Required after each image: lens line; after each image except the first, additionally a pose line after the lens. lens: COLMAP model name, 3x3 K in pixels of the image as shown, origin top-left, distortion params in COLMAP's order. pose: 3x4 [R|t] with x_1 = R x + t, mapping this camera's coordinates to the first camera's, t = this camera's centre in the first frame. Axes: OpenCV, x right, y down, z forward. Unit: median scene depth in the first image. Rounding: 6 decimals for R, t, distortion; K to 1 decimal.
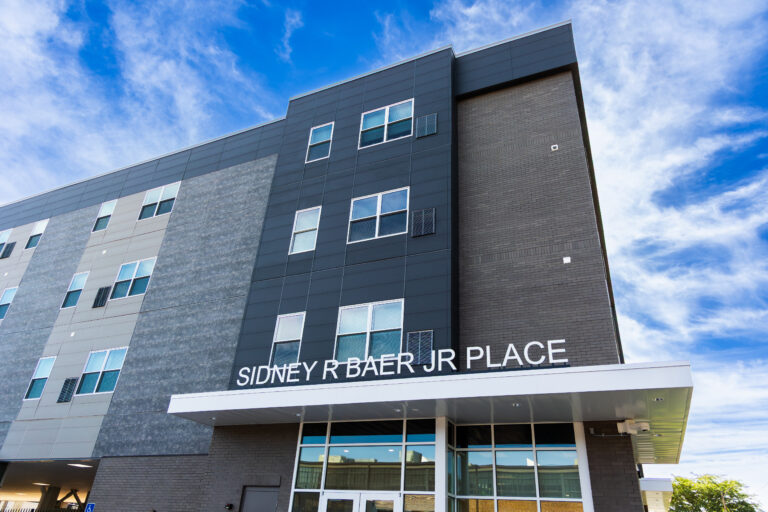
lens RADIAL K [[522.5, 0, 384.0], [0, 522.5, 256.0], [0, 0, 1]] dist [0.000104, 0.000698]
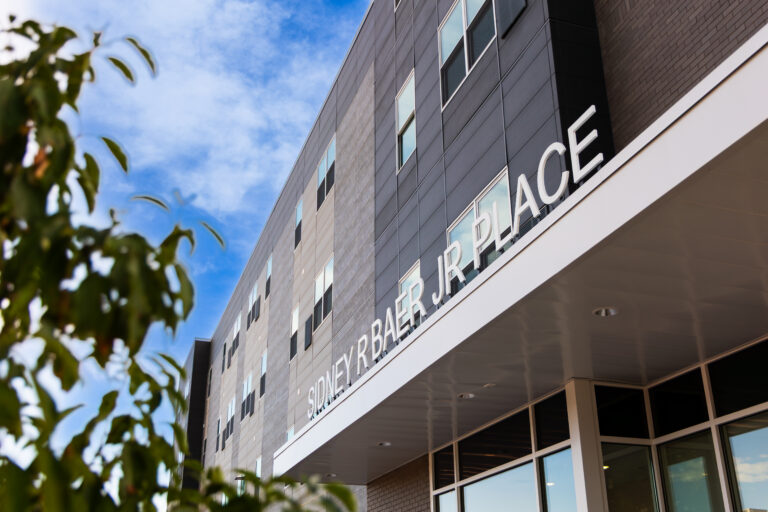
lens RADIAL K [[812.9, 0, 384.0], [0, 812.9, 256.0], [0, 0, 1]] dist [-0.003536, 0.000653]
pose [[0.687426, -0.361099, -0.630121, 0.477828], [0.403895, 0.911165, -0.081528, 0.206376], [0.603584, -0.198459, 0.772205, 0.404960]]
